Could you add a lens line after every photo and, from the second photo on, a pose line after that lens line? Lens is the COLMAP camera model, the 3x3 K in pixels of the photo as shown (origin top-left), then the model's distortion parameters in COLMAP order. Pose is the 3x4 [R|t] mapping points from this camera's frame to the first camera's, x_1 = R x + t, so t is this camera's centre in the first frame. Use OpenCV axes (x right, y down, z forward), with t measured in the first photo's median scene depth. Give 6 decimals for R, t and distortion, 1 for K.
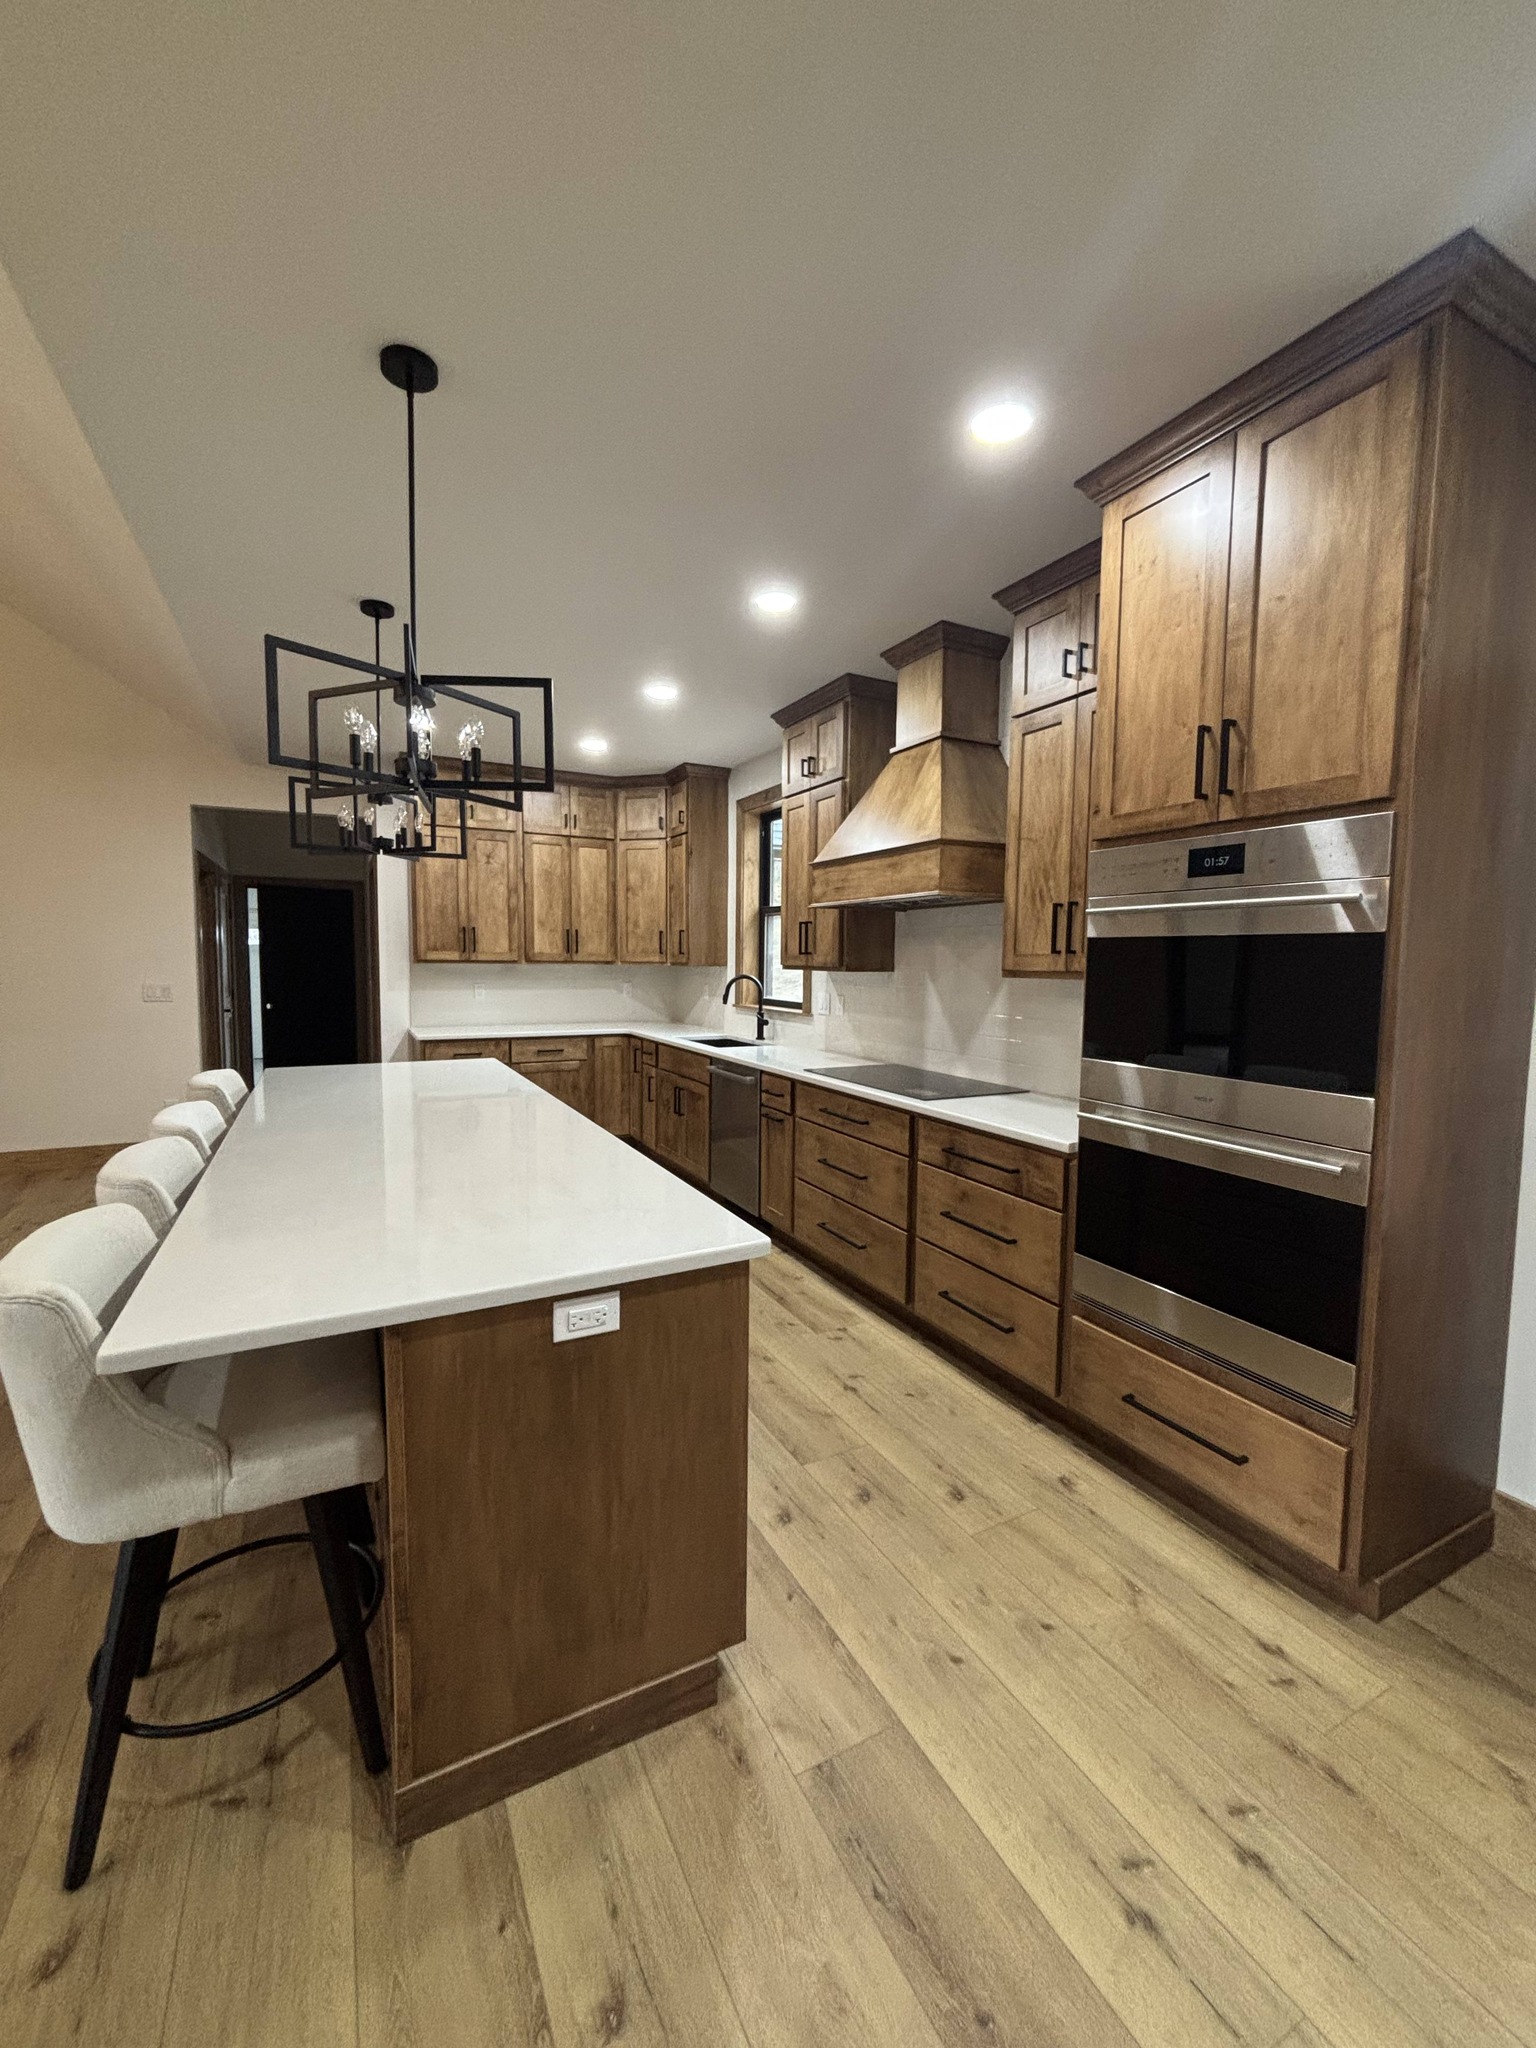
lens RADIAL K [[829.1, 0, 764.9], [0, 829.1, 1019.5], [0, 0, 1]] dist [0.000065, -0.000235]
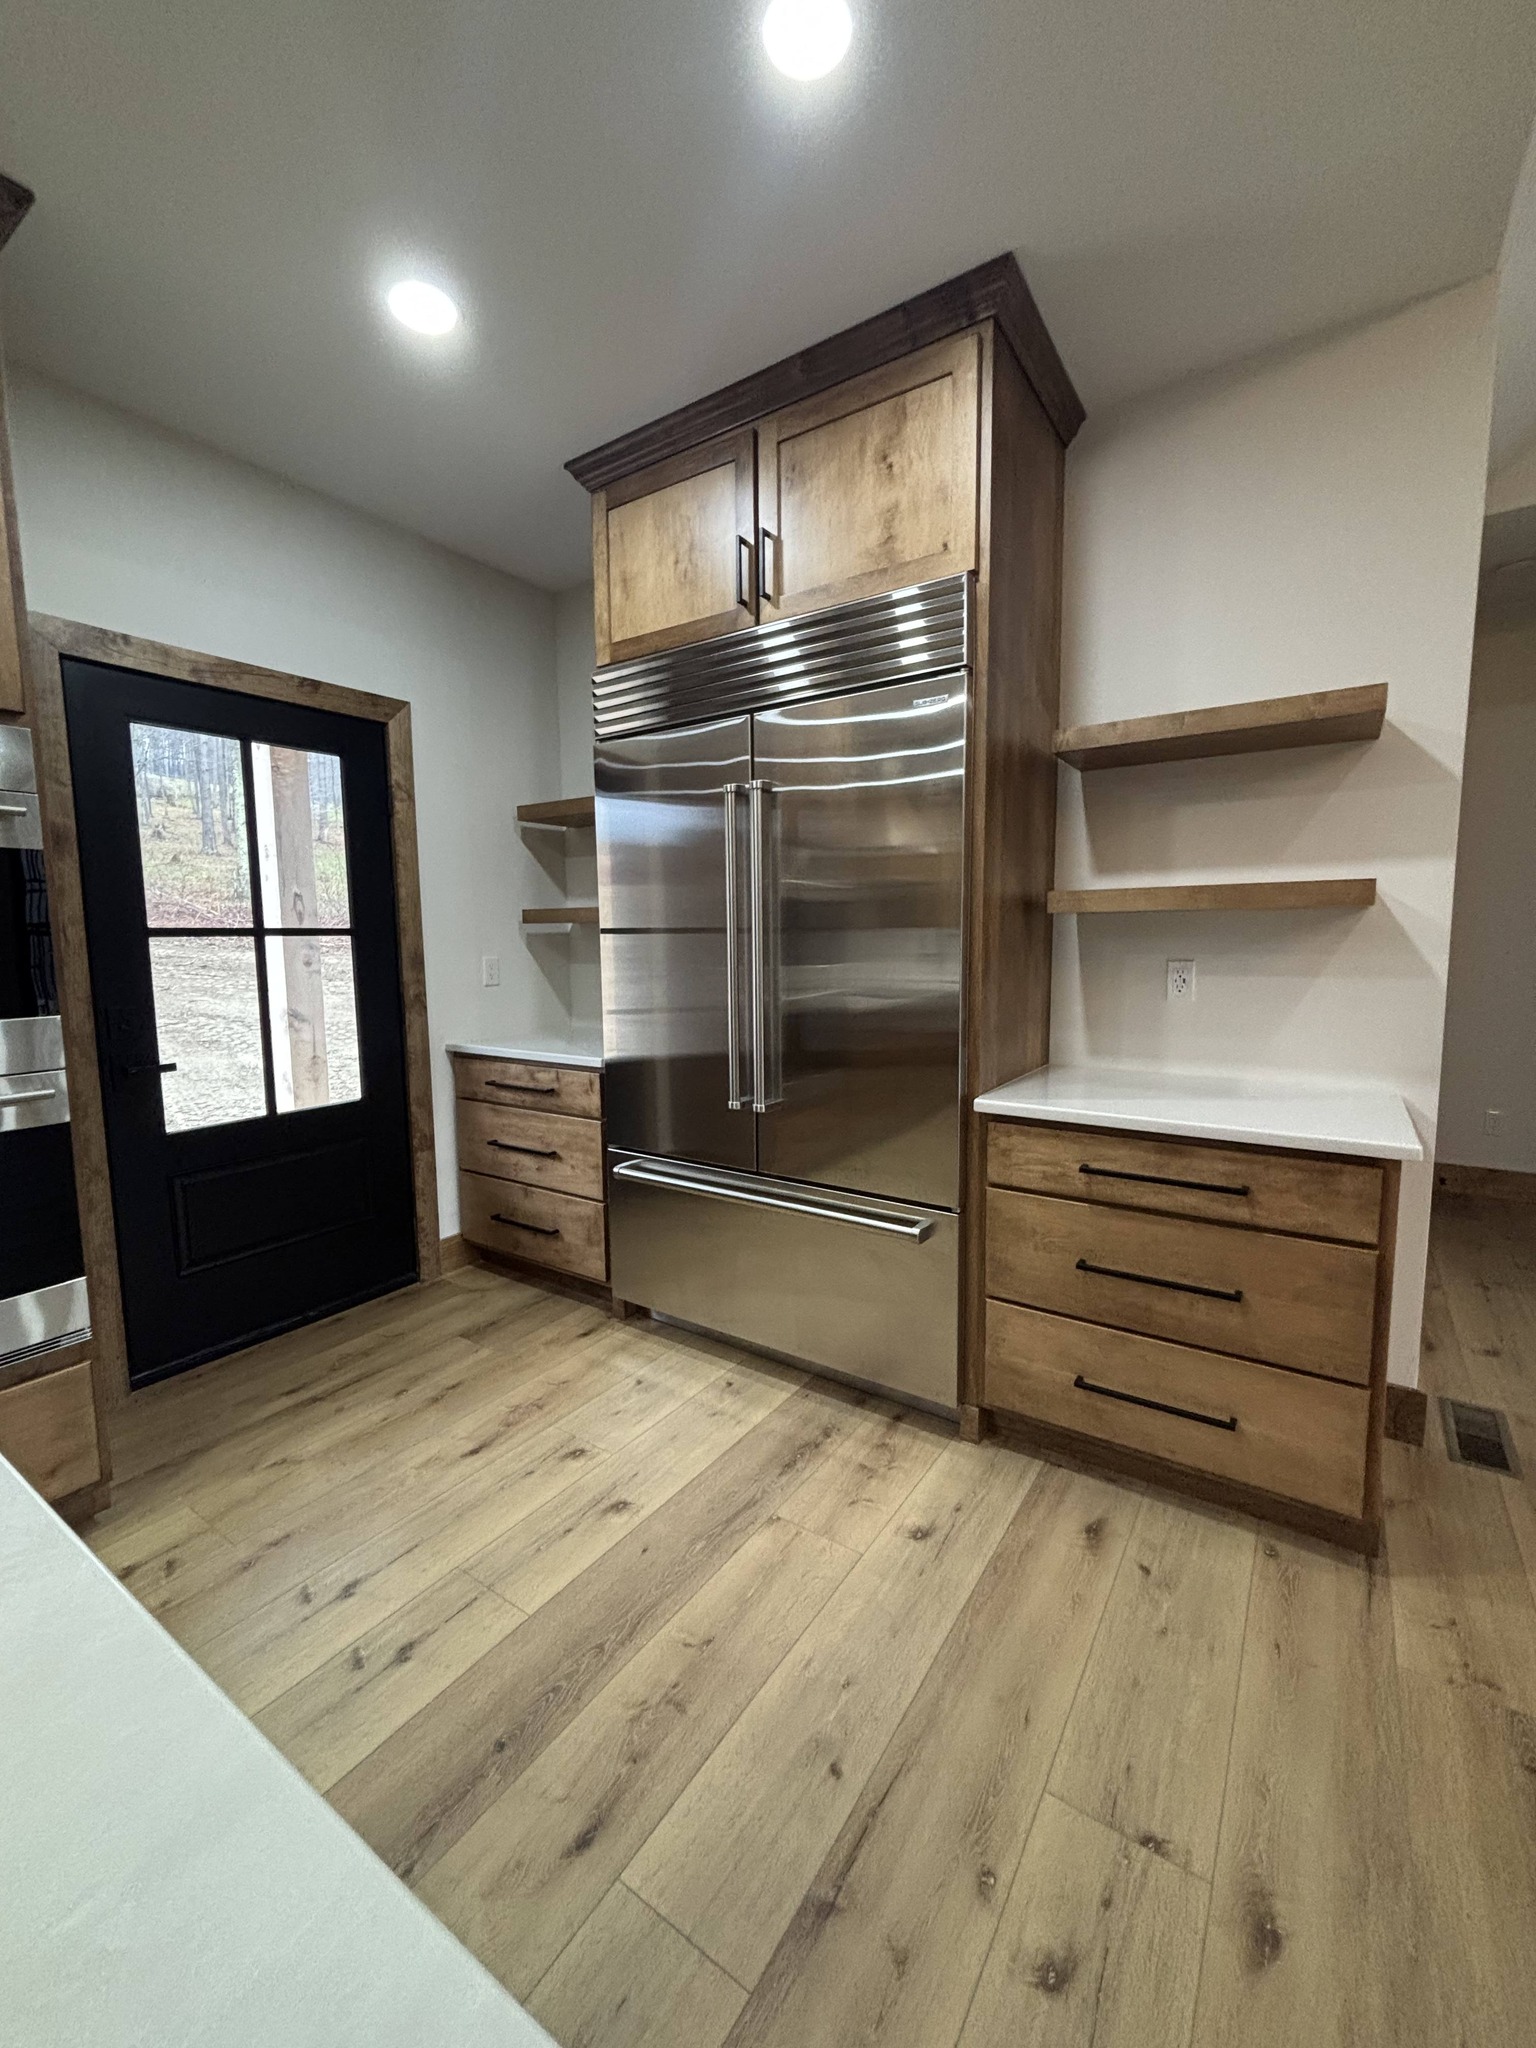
lens RADIAL K [[829.1, 0, 762.1], [0, 829.1, 1020.0], [0, 0, 1]] dist [0.000065, -0.000235]
pose [[-0.465909, -0.095944, 0.879615, -0.752470], [0.073146, 0.986525, 0.146349, 0.019780], [-0.881804, 0.132525, -0.452613, 0.928179]]
